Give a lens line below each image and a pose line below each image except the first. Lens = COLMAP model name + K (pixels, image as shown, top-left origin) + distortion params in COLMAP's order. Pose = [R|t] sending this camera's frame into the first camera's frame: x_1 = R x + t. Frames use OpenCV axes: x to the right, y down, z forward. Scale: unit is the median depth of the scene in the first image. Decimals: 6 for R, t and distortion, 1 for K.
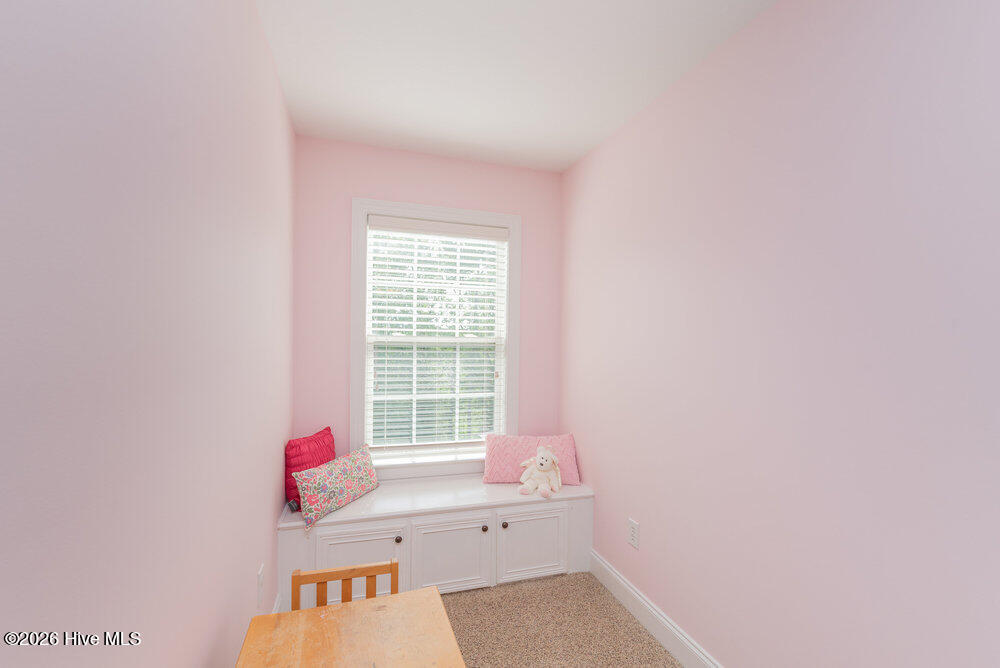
lens RADIAL K [[439.7, 0, 499.0], [0, 439.7, 335.9], [0, 0, 1]] dist [0.000232, 0.000028]
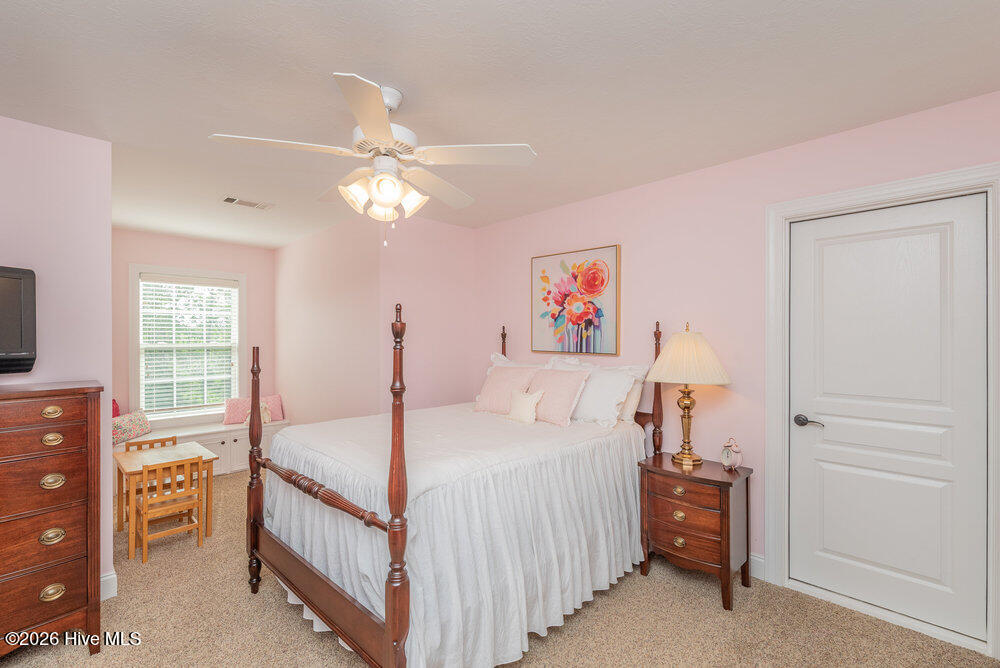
lens RADIAL K [[439.7, 0, 500.0], [0, 439.7, 334.0], [0, 0, 1]] dist [0.000232, 0.000028]
pose [[0.882671, -0.015795, 0.469725, 0.119565], [0.013033, 0.999873, 0.009131, -0.036004], [-0.469810, -0.001938, 0.882766, -1.082428]]
